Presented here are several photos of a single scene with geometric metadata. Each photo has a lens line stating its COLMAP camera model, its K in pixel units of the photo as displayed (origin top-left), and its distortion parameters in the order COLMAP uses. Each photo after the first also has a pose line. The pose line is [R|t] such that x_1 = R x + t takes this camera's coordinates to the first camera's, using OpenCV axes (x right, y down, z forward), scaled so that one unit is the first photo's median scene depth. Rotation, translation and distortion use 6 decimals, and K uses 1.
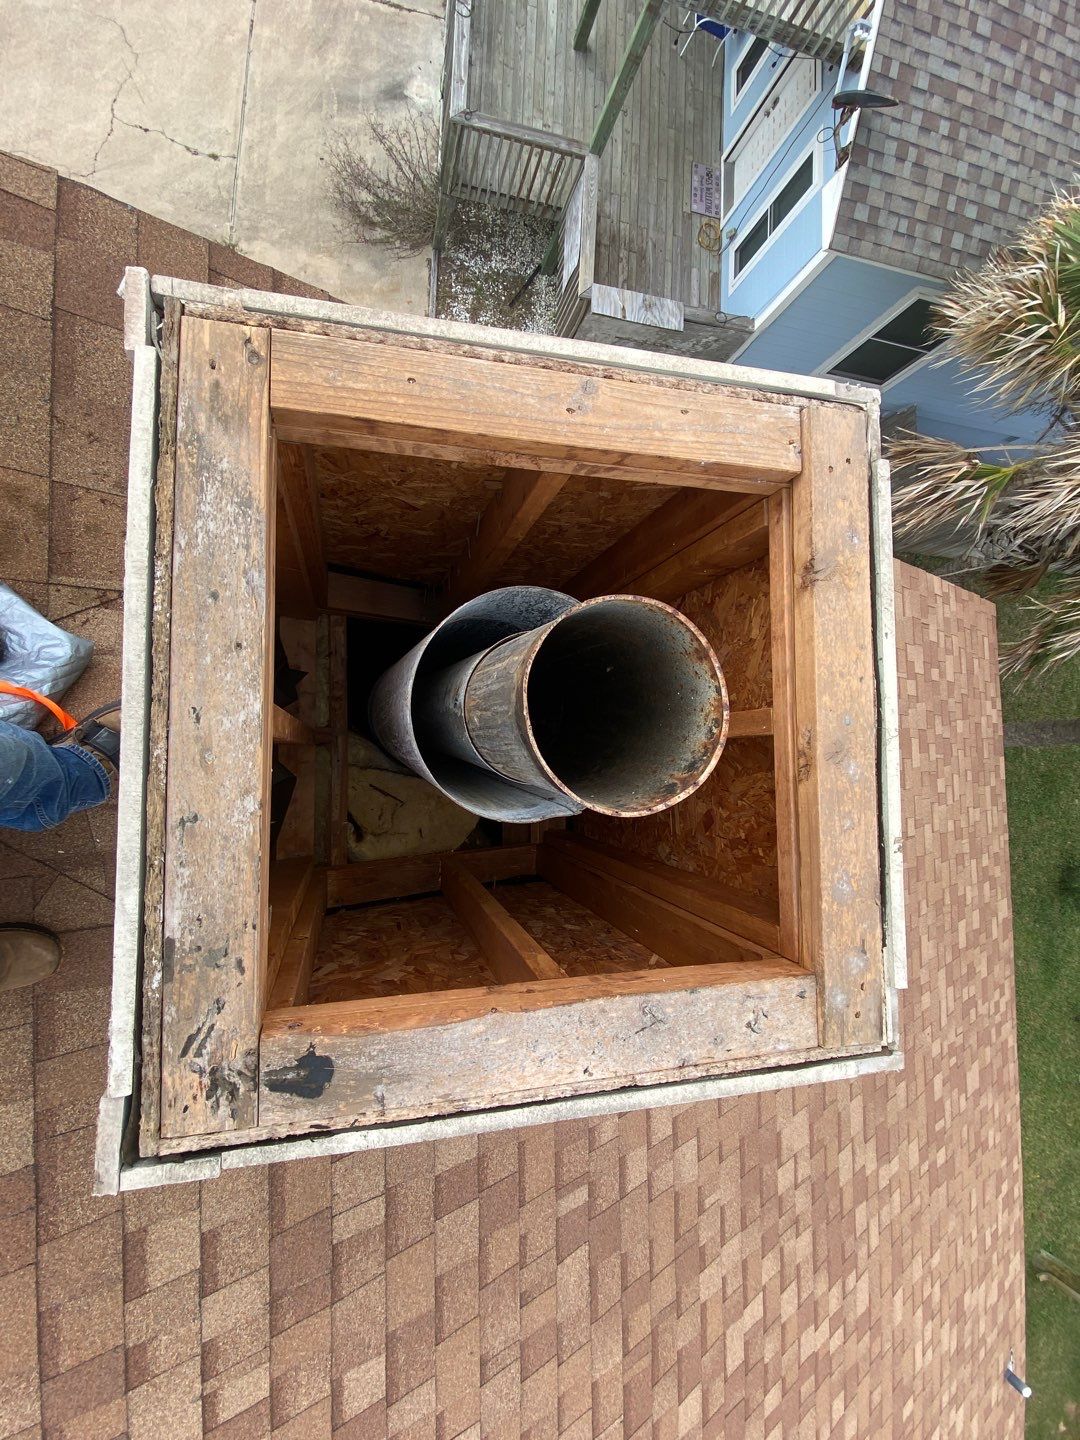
lens RADIAL K [[676.1, 0, 541.3], [0, 676.1, 715.9], [0, 0, 1]] dist [0.011869, -0.016446]
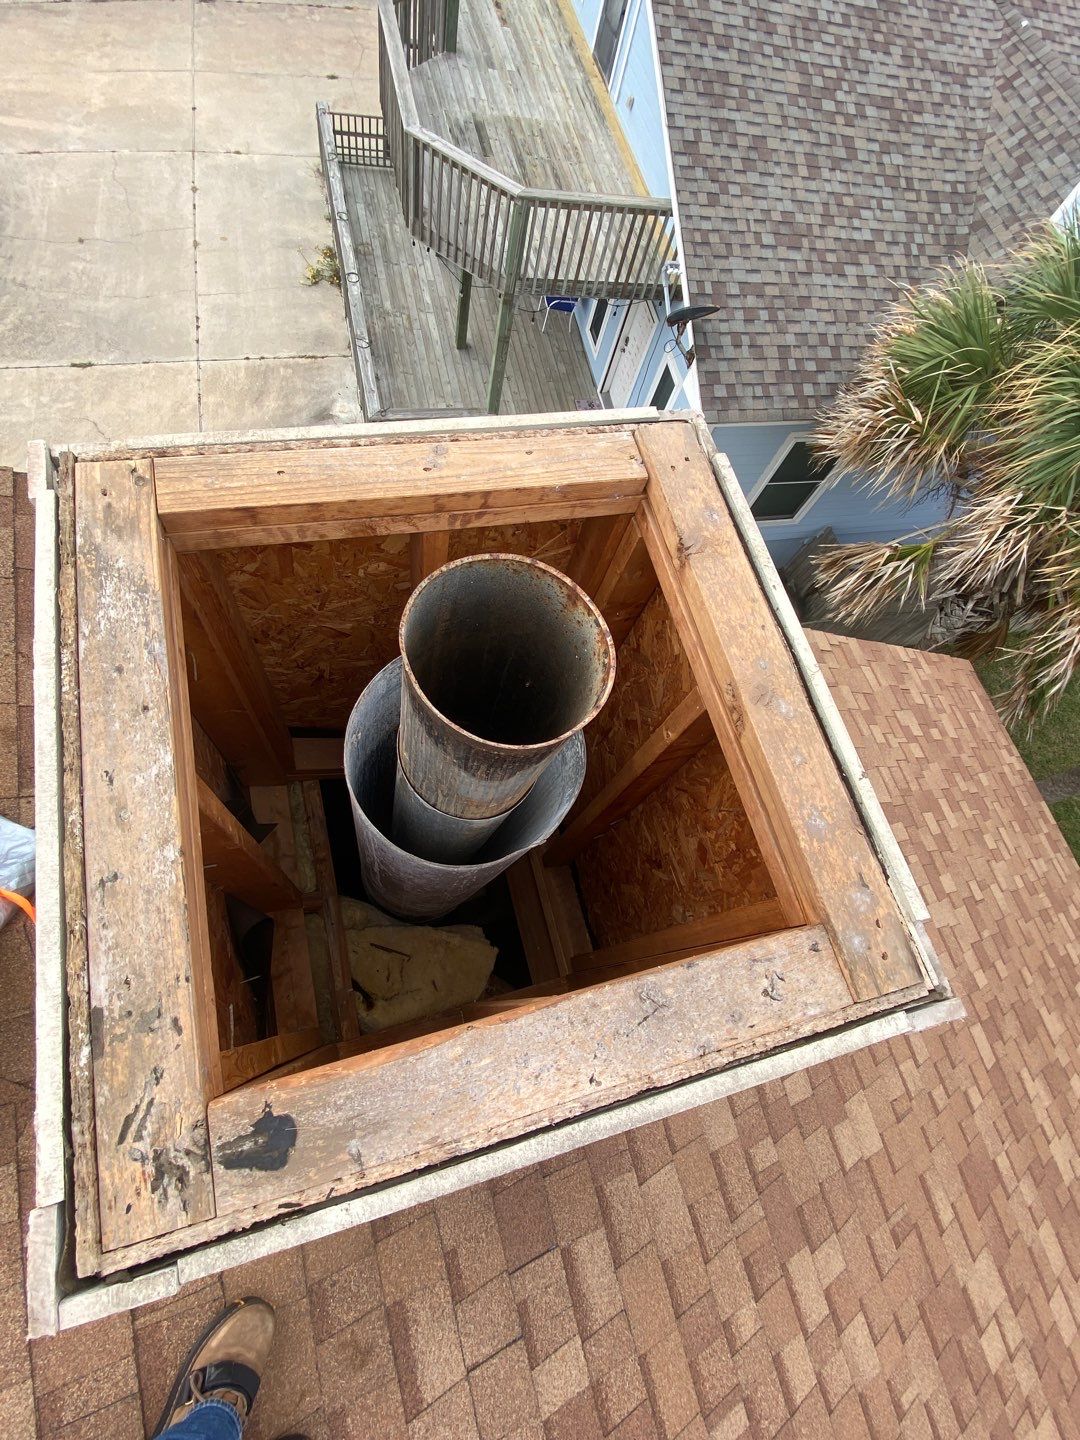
lens RADIAL K [[676.1, 0, 540.1], [0, 676.1, 716.6], [0, 0, 1]] dist [0.011869, -0.016446]
pose [[0.965945, -0.258484, 0.011712, 0.096990], [0.251355, 0.926634, -0.279589, 0.274512], [0.061416, 0.273011, 0.960048, 0.028204]]
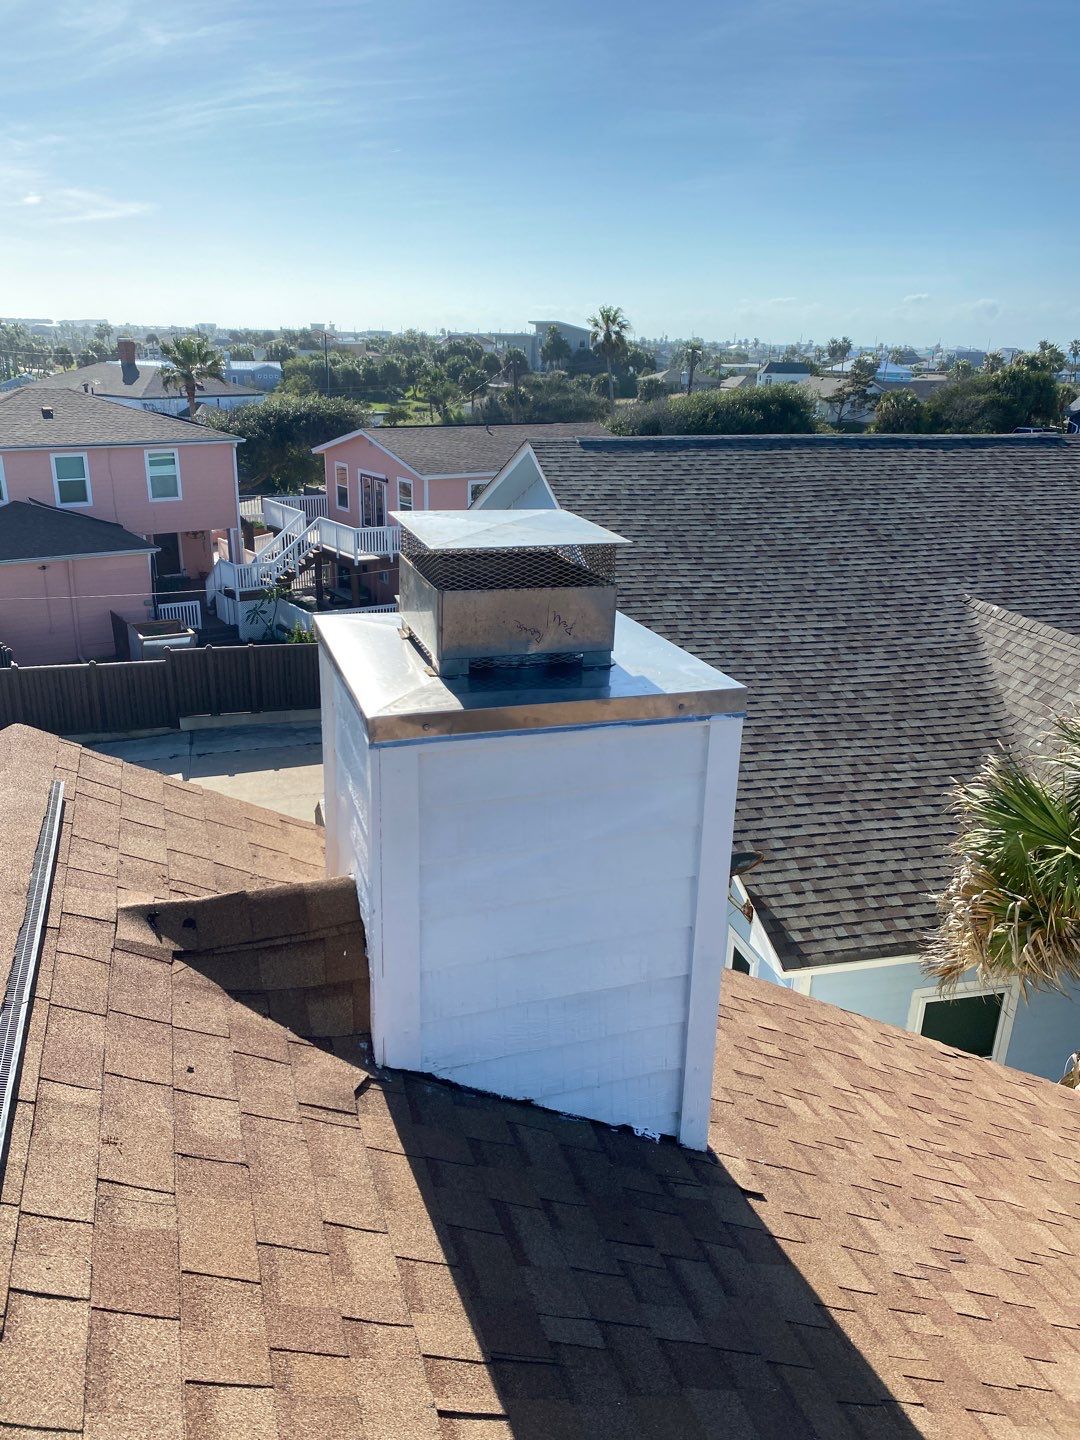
lens RADIAL K [[1097.1, 0, 514.5], [0, 1097.1, 725.0], [0, 0, 1]] dist [0.036892, -0.061450]
pose [[0.930098, -0.321854, 0.176993, -0.810728], [0.297220, 0.376355, -0.877506, 3.806986], [0.215817, 0.868773, 0.445709, -0.667544]]
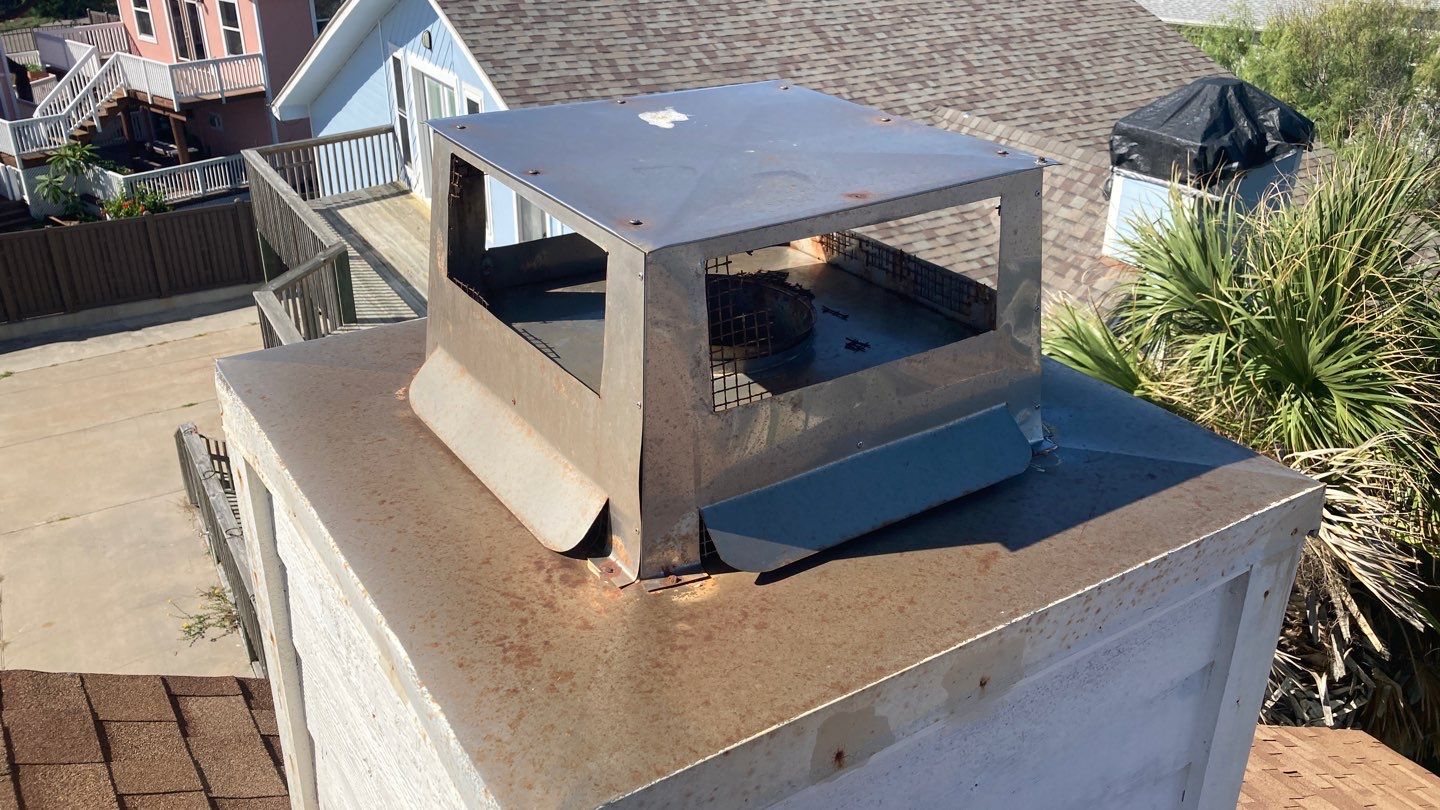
lens RADIAL K [[1185.1, 0, 718.7], [0, 1185.1, 398.5], [0, 0, 1]] dist [0.015040, -0.000465]
pose [[0.812451, -0.459555, 0.358793, -0.673381], [0.554442, 0.418654, -0.719252, 1.423267], [0.180326, 0.783287, 0.594932, -0.228039]]
